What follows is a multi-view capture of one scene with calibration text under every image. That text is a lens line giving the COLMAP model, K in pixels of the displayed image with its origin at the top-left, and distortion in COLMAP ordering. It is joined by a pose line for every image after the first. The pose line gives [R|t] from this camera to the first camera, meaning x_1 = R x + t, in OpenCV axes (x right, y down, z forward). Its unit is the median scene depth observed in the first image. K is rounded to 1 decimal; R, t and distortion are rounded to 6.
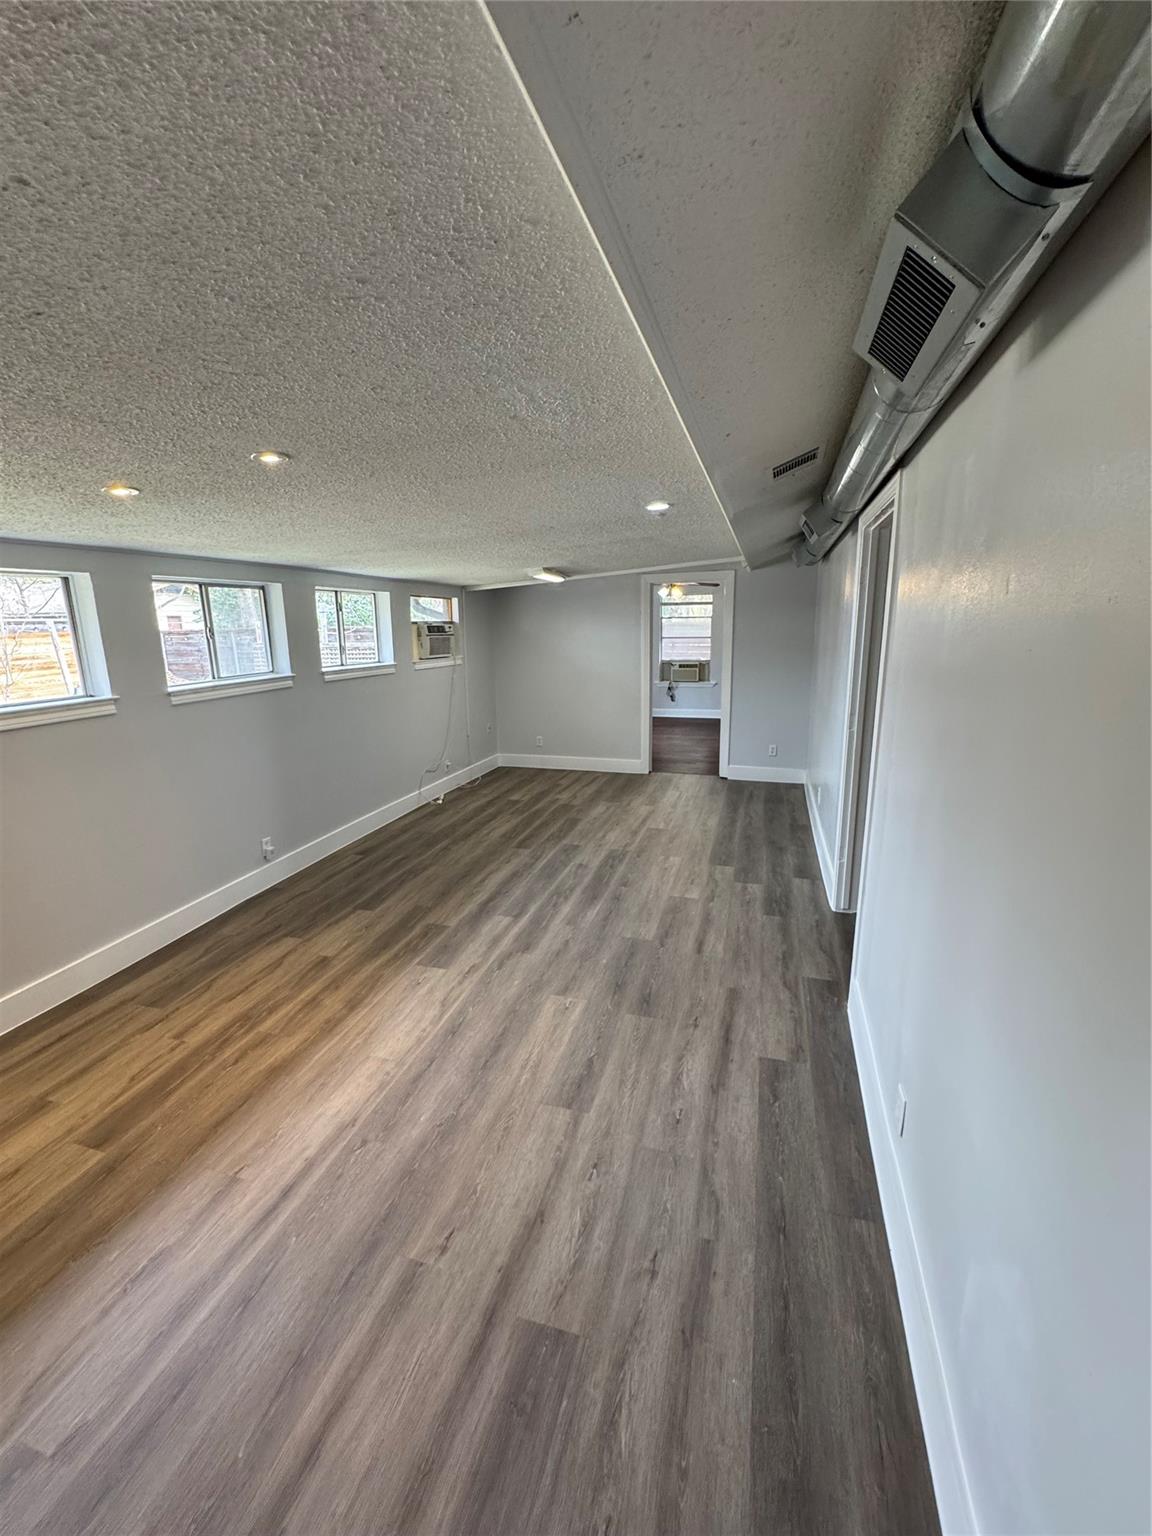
lens RADIAL K [[616.2, 0, 573.8], [0, 616.2, 764.6], [0, 0, 1]] dist [-0.001934, 0.001046]
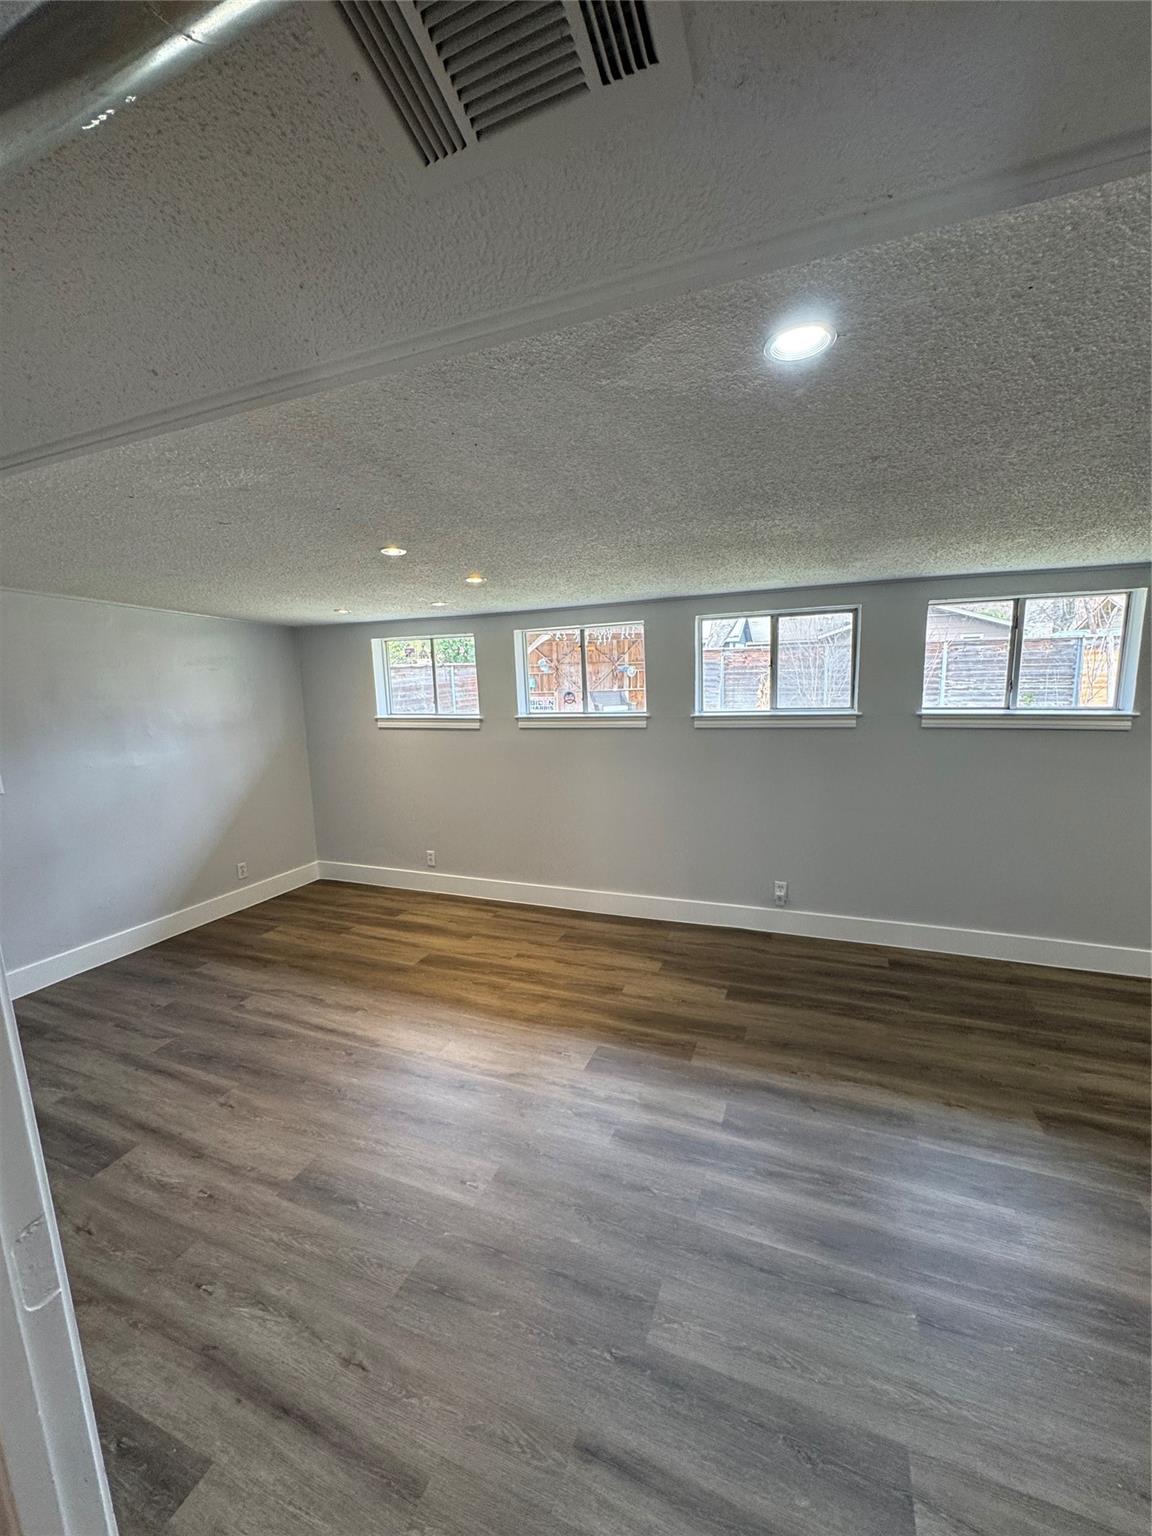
lens RADIAL K [[616.2, 0, 579.3], [0, 616.2, 767.2], [0, 0, 1]] dist [-0.001934, 0.001046]
pose [[-0.085813, 0.182455, -0.979462, 0.449644], [-0.188535, 0.962353, 0.195786, -0.190262], [0.978310, 0.201464, -0.048184, 0.784481]]
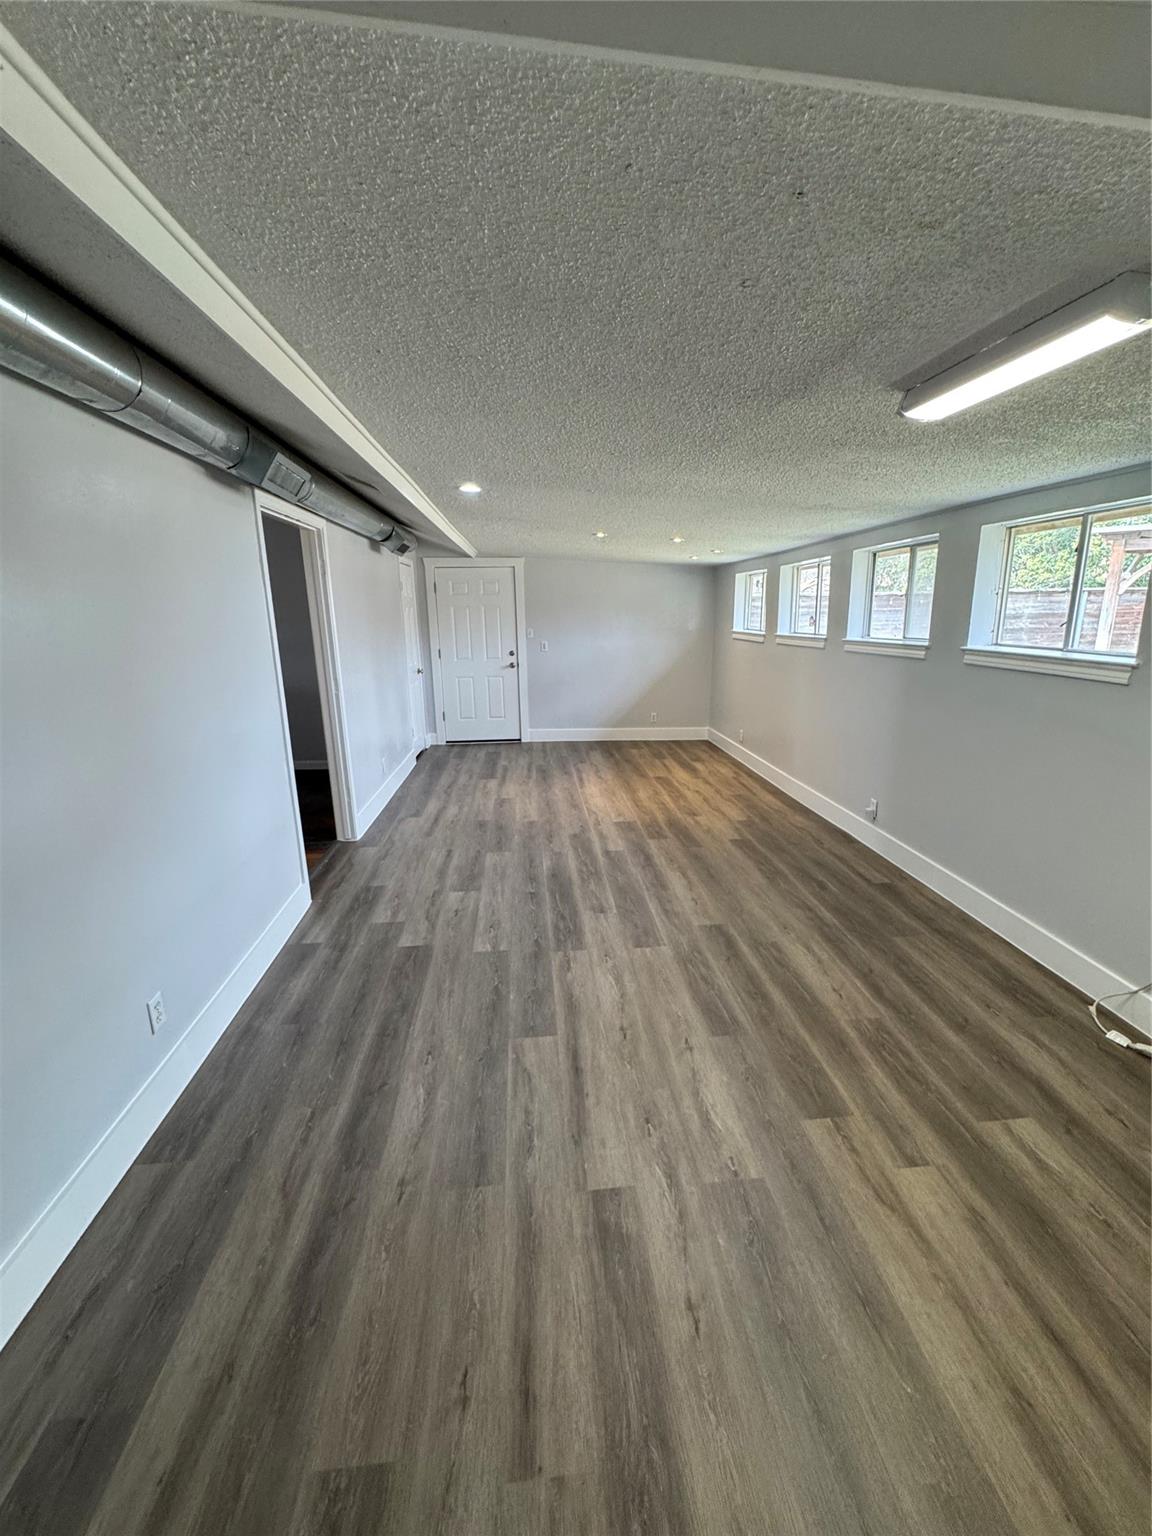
lens RADIAL K [[616.2, 0, 575.6], [0, 616.2, 766.3], [0, 0, 1]] dist [-0.001934, 0.001046]
pose [[-0.927272, 0.124431, -0.353105, 0.337605], [-0.050663, 0.892773, 0.447650, -0.395093], [0.370944, 0.432983, -0.821539, 1.793825]]
